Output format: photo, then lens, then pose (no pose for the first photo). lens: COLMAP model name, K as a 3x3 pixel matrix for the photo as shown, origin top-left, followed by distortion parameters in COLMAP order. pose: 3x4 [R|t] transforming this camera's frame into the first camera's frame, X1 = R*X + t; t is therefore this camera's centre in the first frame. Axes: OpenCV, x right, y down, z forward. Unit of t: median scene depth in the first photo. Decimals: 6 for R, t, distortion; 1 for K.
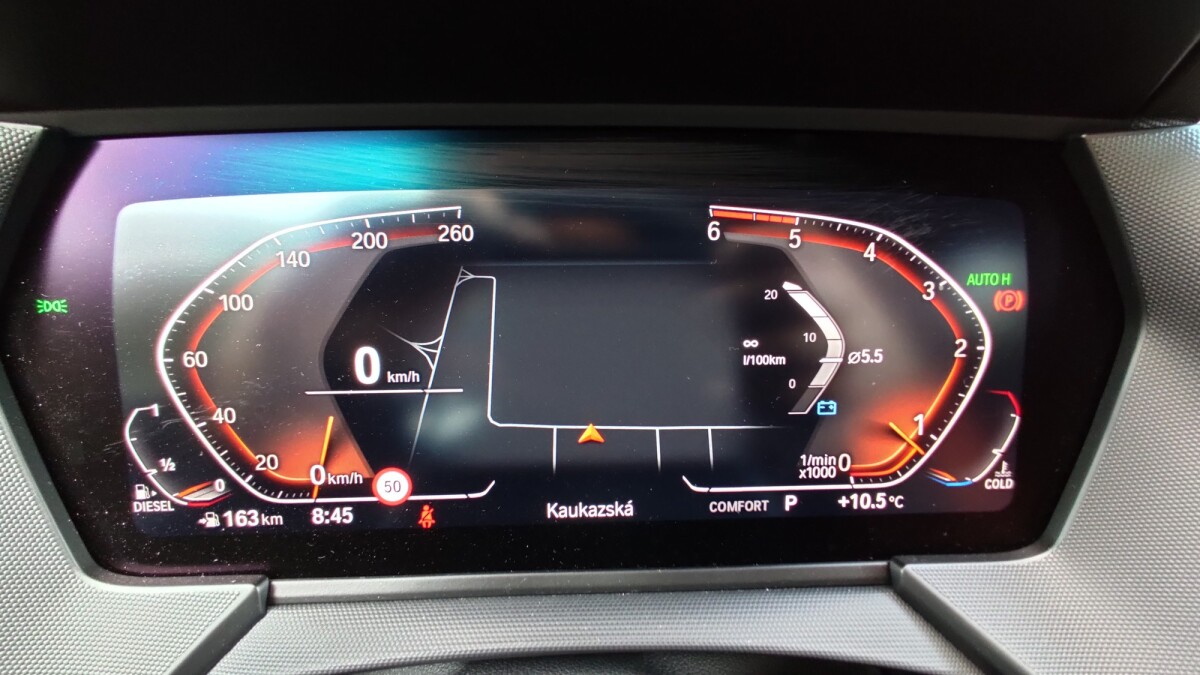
lens RADIAL K [[602.7, 0, 606.0], [0, 602.7, 349.9], [0, 0, 1]] dist [0.001309, 0.000103]
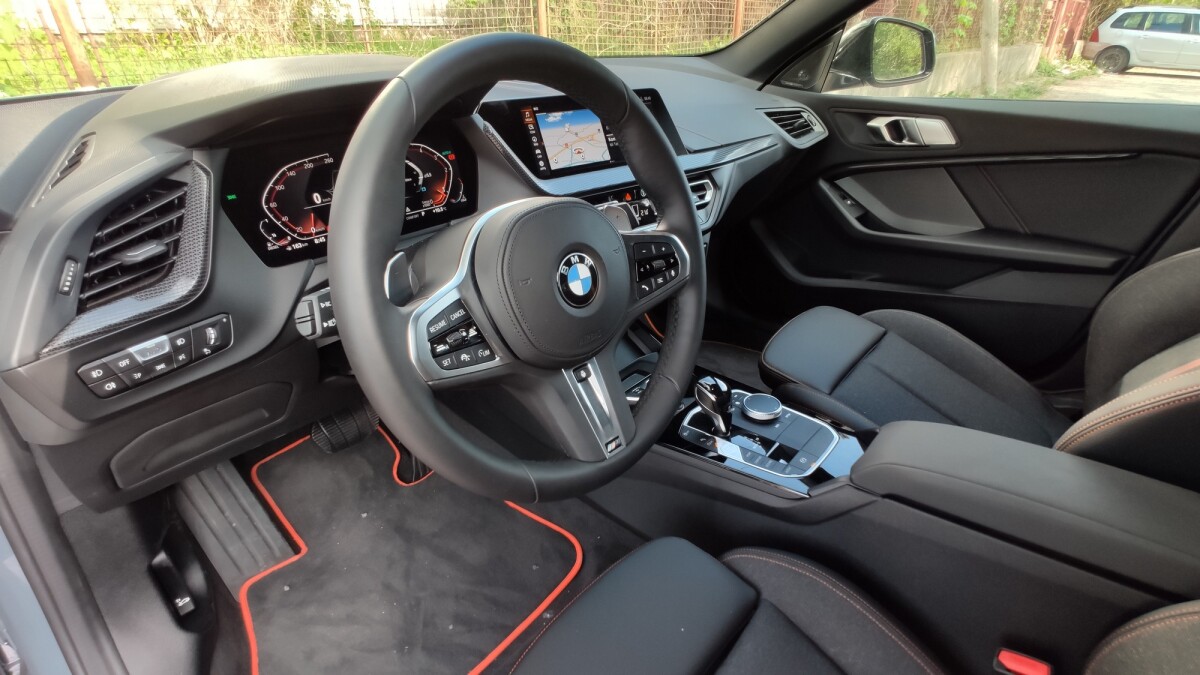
lens RADIAL K [[607.2, 0, 617.5], [0, 607.2, 339.7], [0, 0, 1]] dist [0.002301, 0.001394]
pose [[0.676406, -0.348491, 0.648867, -1.882881], [0.254598, 0.937303, 0.237999, 0.425975], [-0.691125, 0.004216, 0.722722, -3.076623]]
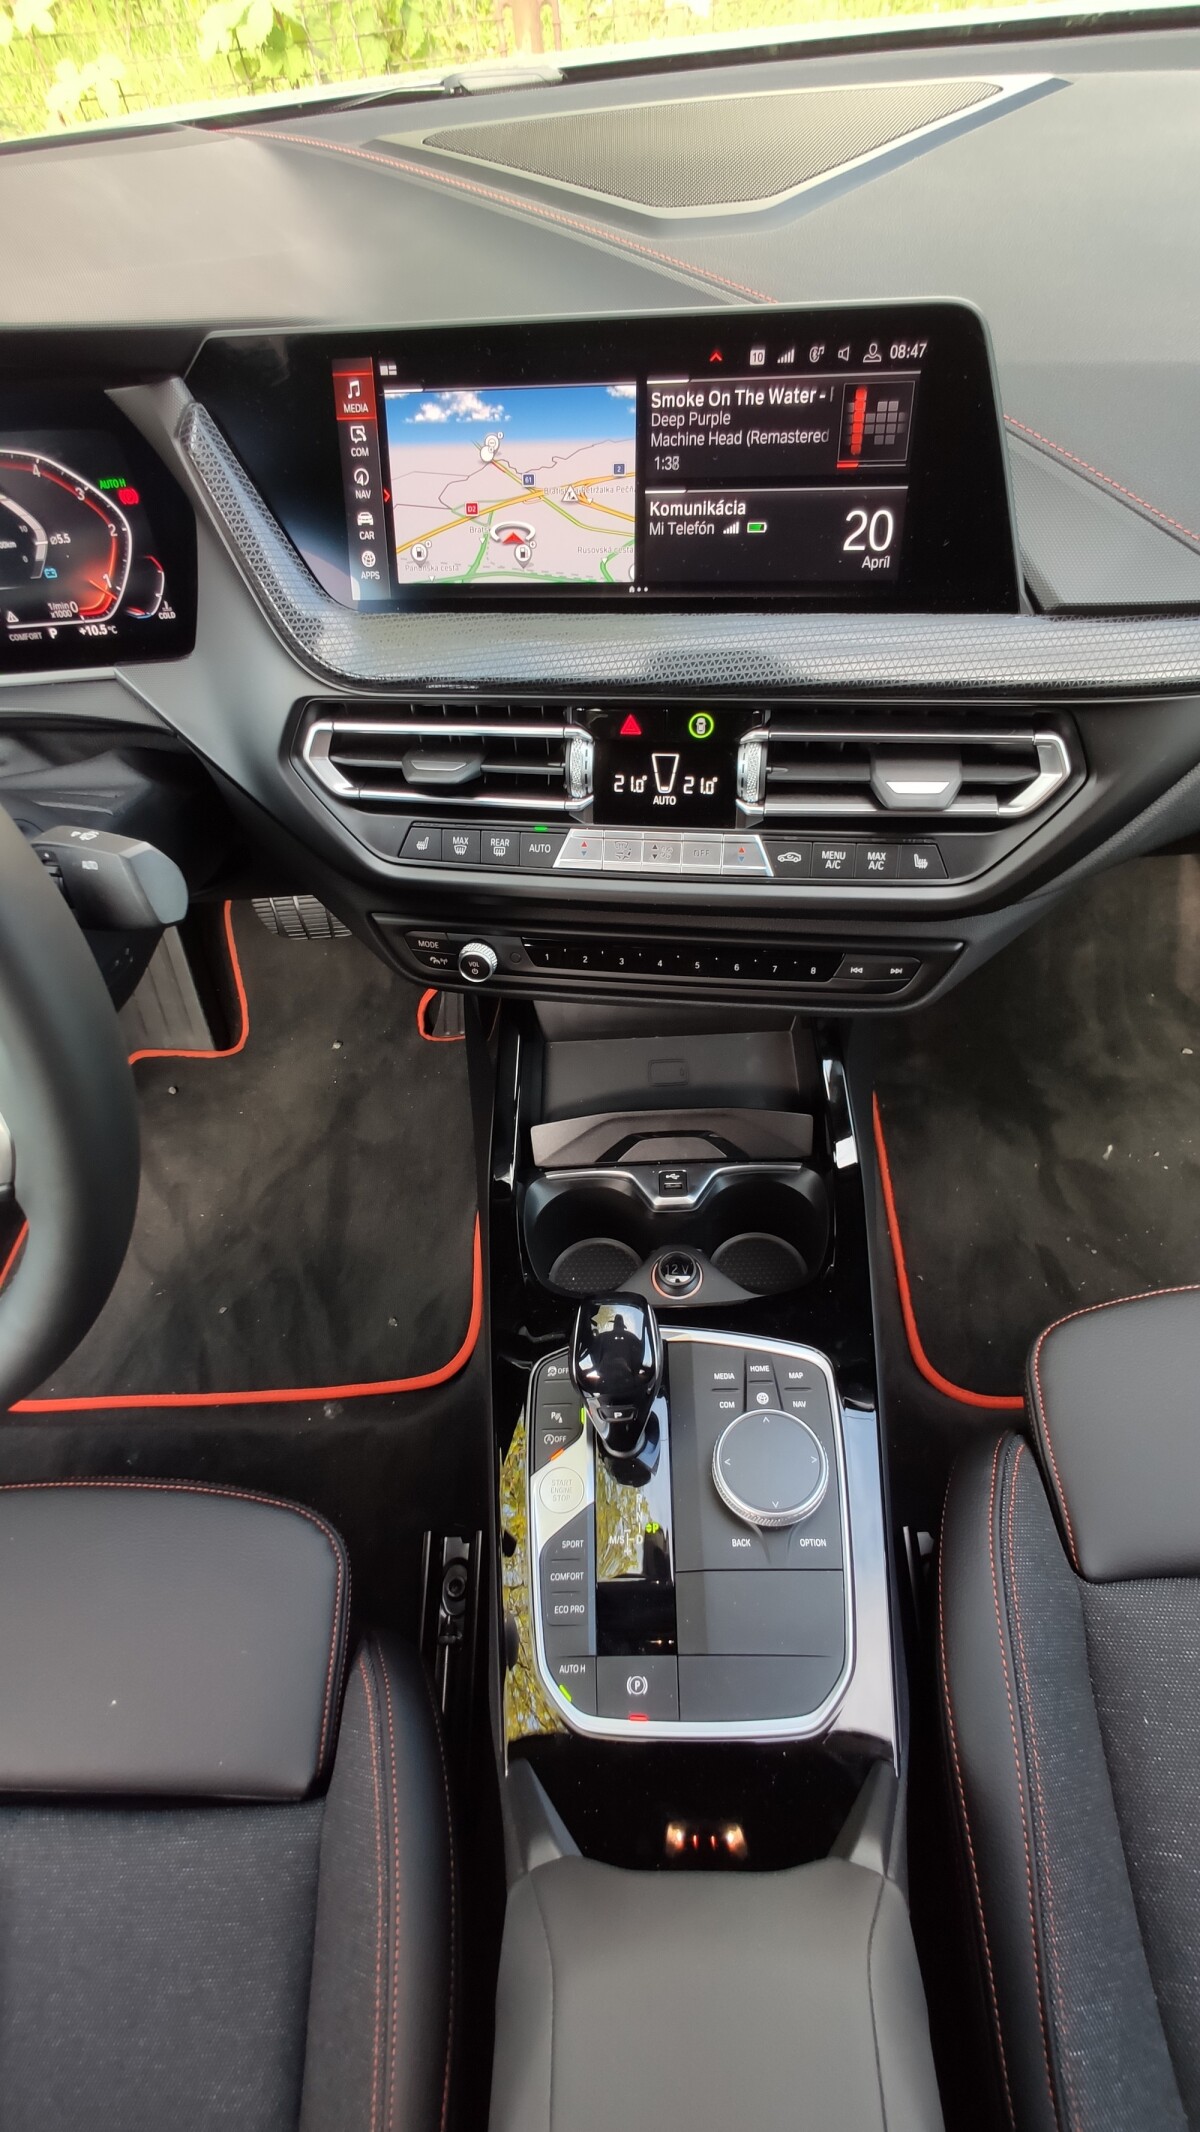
lens RADIAL K [[1078.7, 0, 581.6], [0, 1078.7, 1077.1], [0, 0, 1]] dist [0.002301, 0.001394]
pose [[0.993046, -0.006536, -0.117544, 2.283843], [0.064491, 0.865517, 0.496710, -0.096027], [0.098490, -0.500836, 0.859920, -2.299755]]
